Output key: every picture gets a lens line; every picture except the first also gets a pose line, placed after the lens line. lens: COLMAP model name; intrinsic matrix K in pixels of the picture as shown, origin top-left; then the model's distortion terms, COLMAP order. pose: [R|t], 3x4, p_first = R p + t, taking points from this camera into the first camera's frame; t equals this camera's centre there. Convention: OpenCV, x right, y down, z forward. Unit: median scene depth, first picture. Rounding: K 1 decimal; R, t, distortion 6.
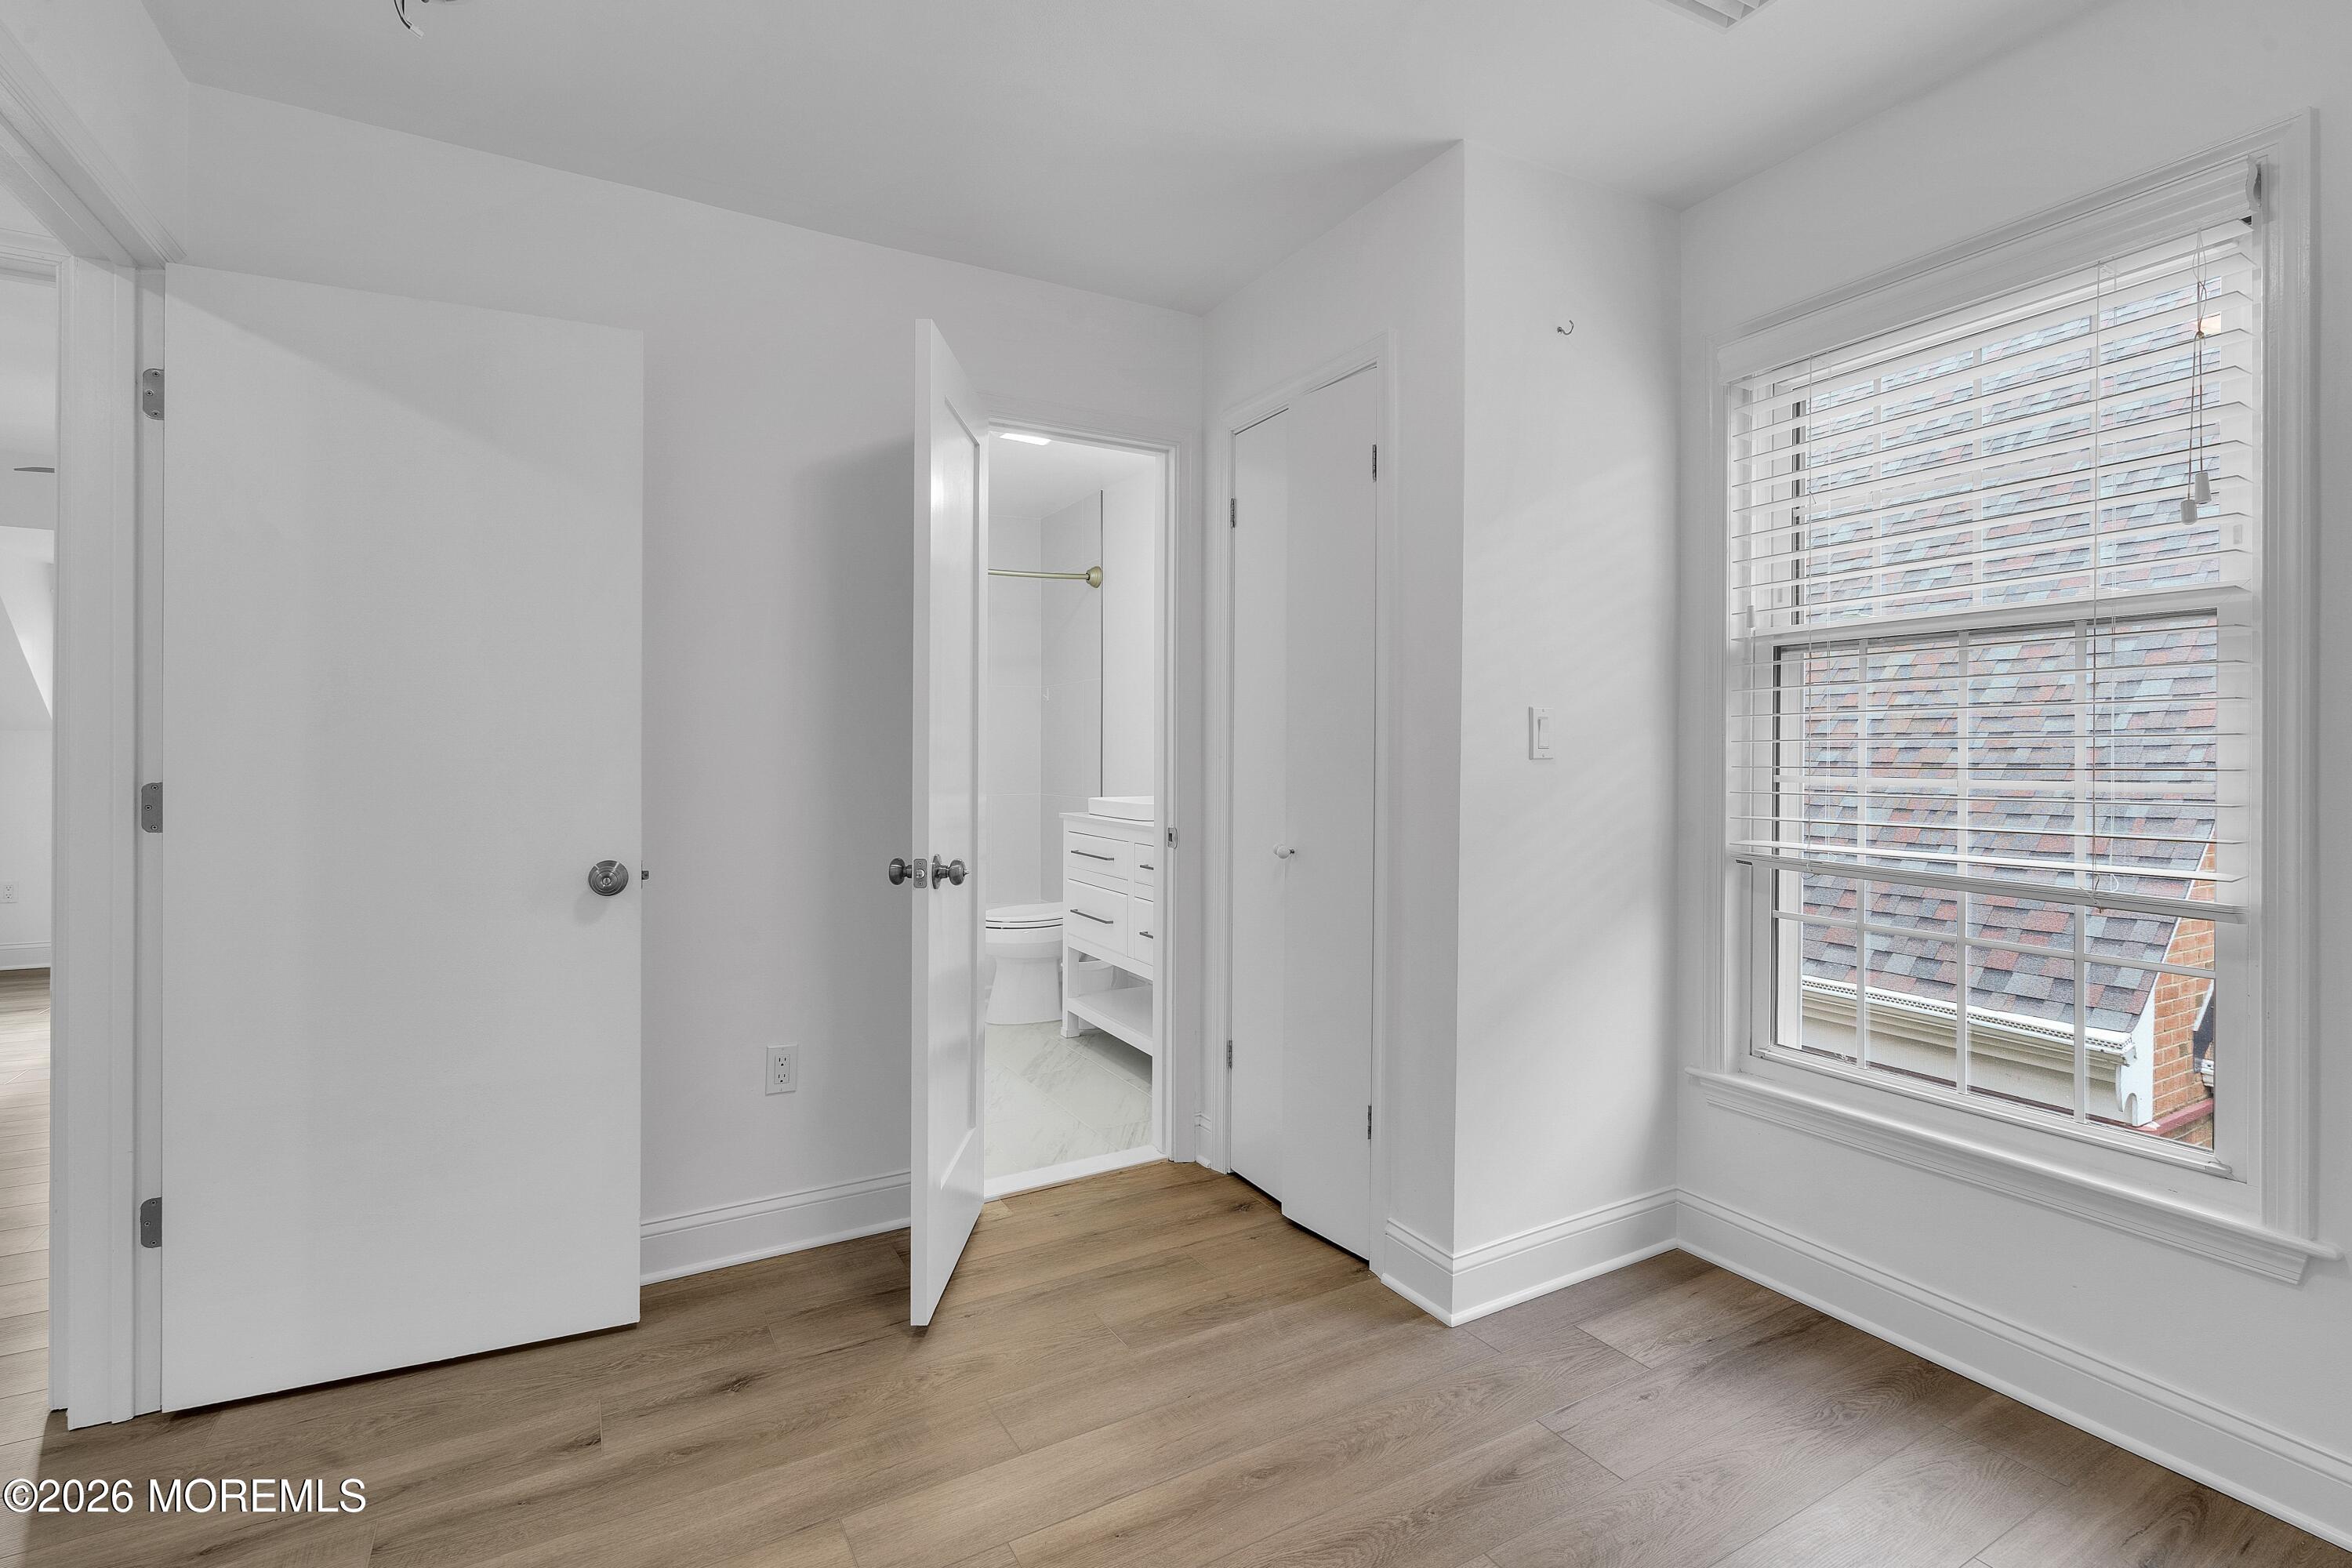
lens RADIAL K [[1071.5, 0, 1168.2], [0, 1071.5, 762.4], [0, 0, 1]] dist [-0.002532, 0.000658]
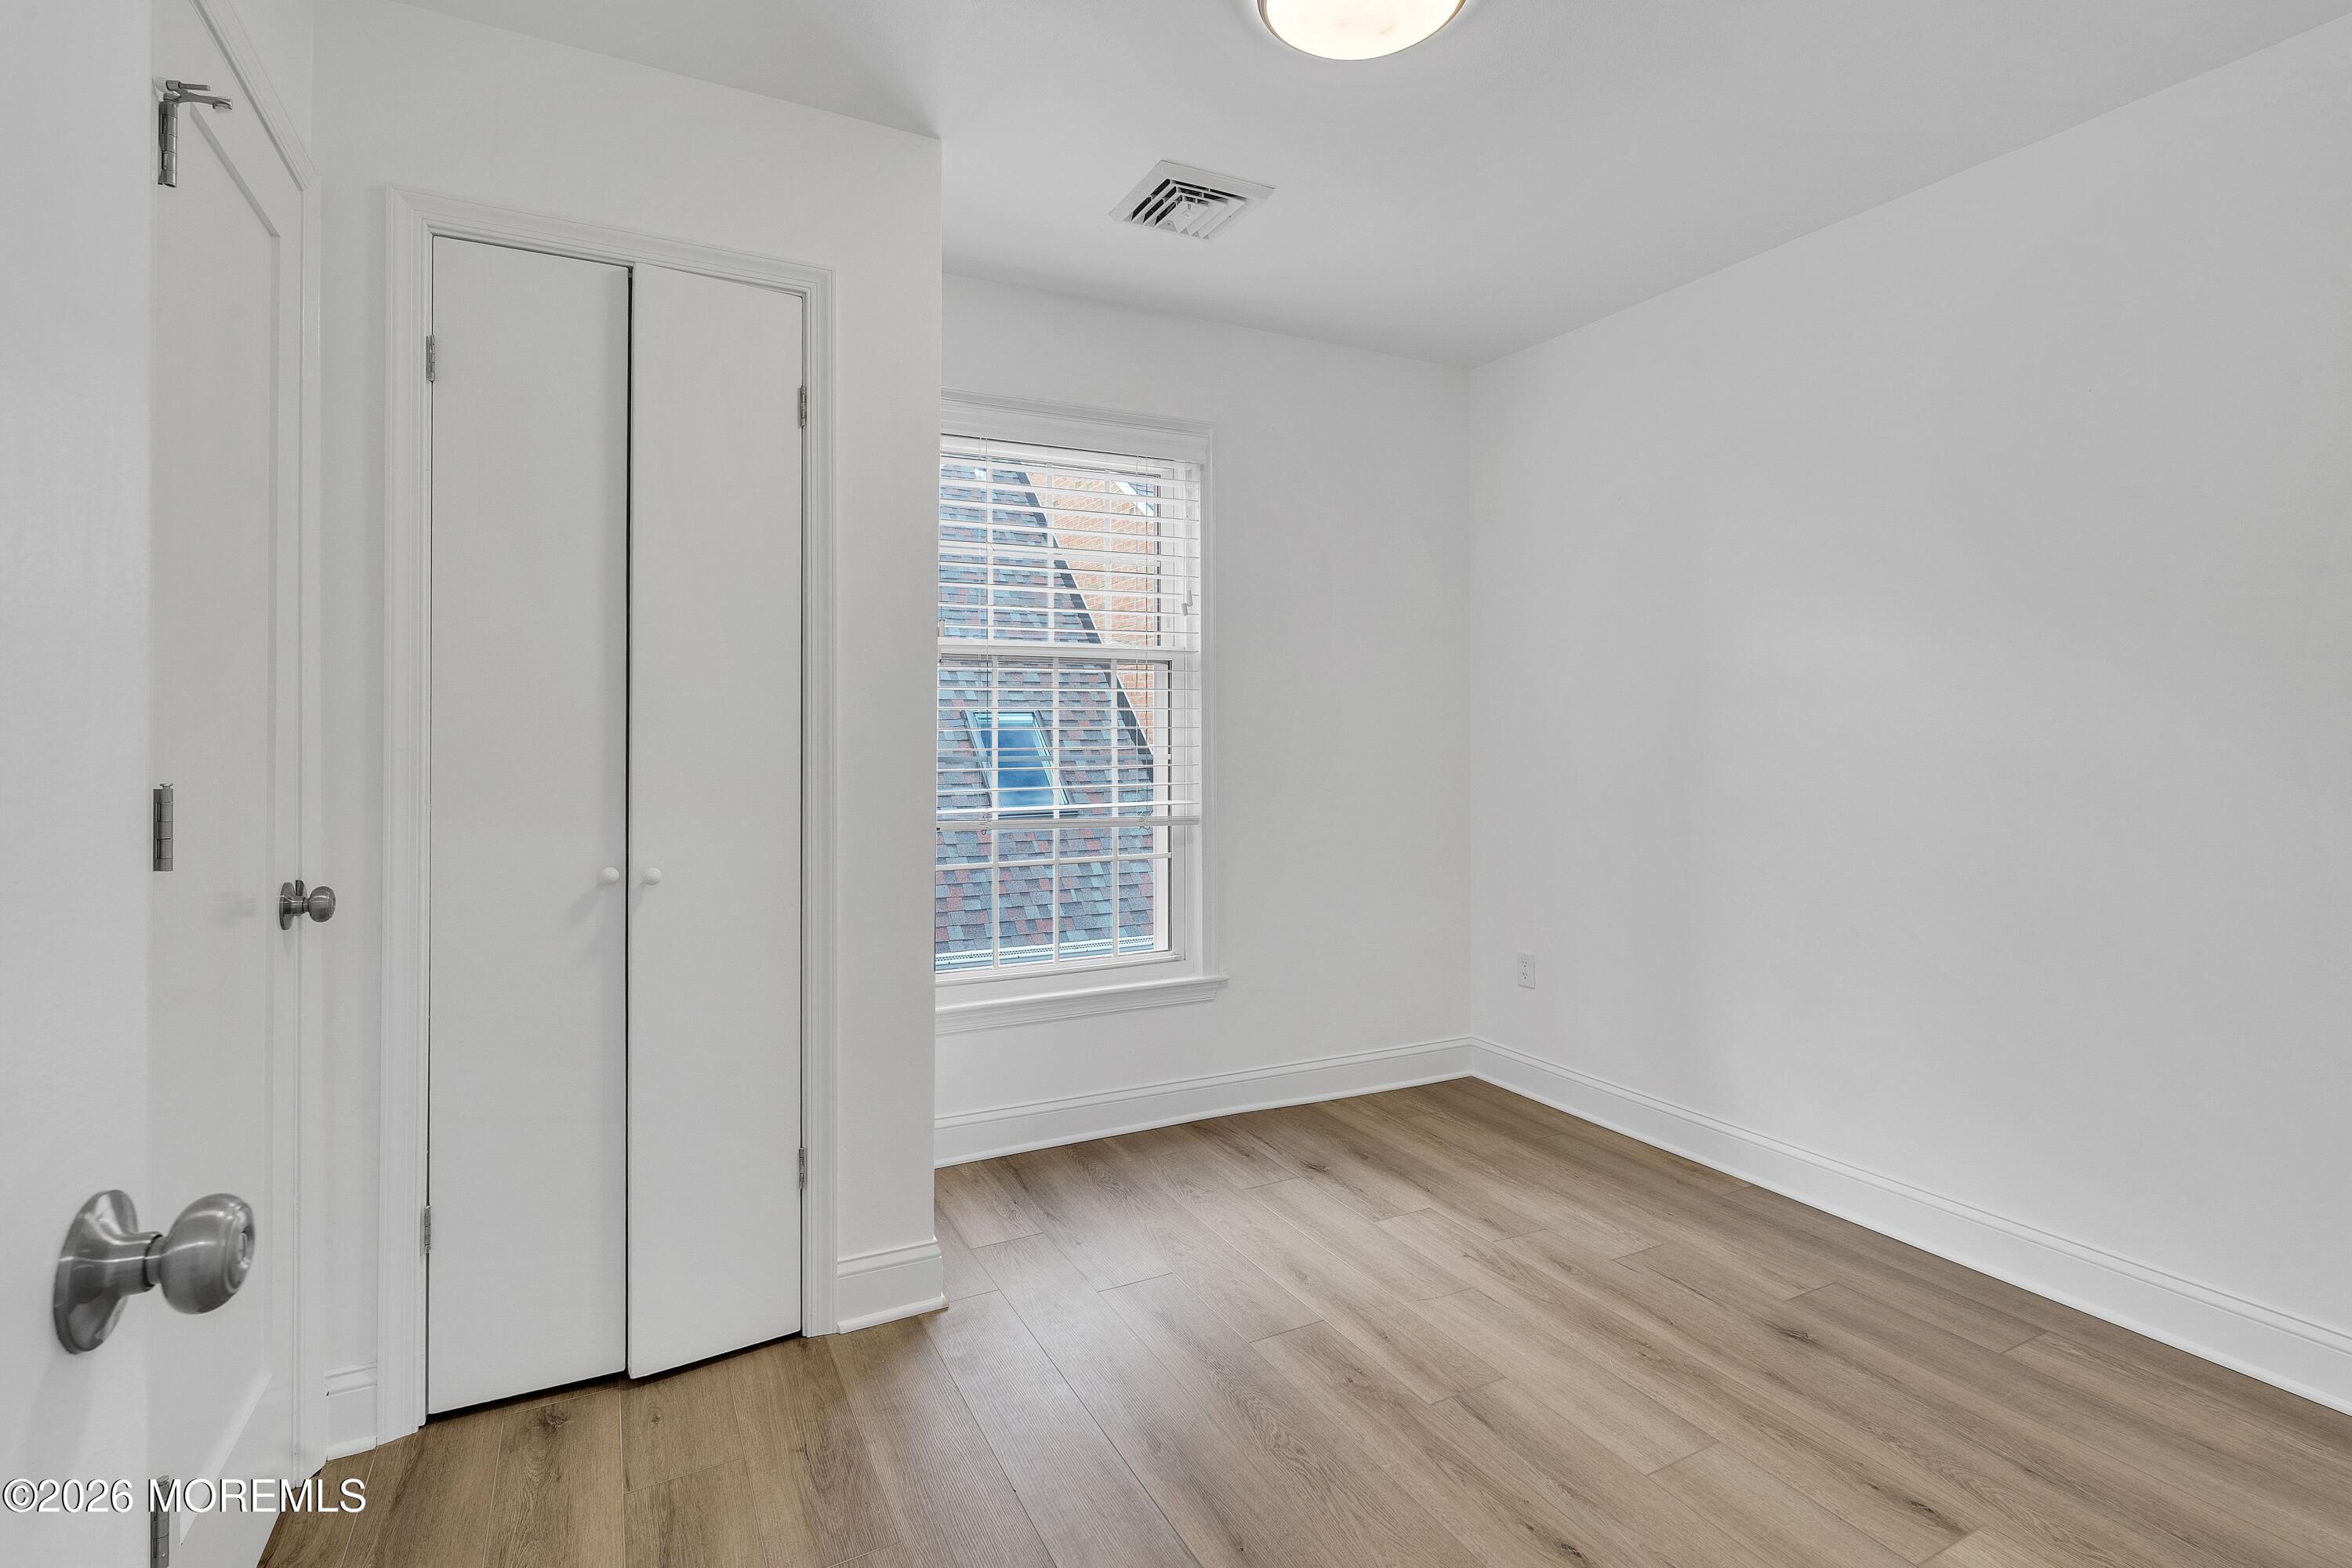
lens RADIAL K [[1071.5, 0, 1168.2], [0, 1071.5, 762.4], [0, 0, 1]] dist [-0.002532, 0.000658]
pose [[0.054997, -0.027099, 0.998119, -0.695232], [0.014684, 0.999545, 0.026328, -0.011114], [-0.998379, 0.013209, 0.055370, 0.702060]]
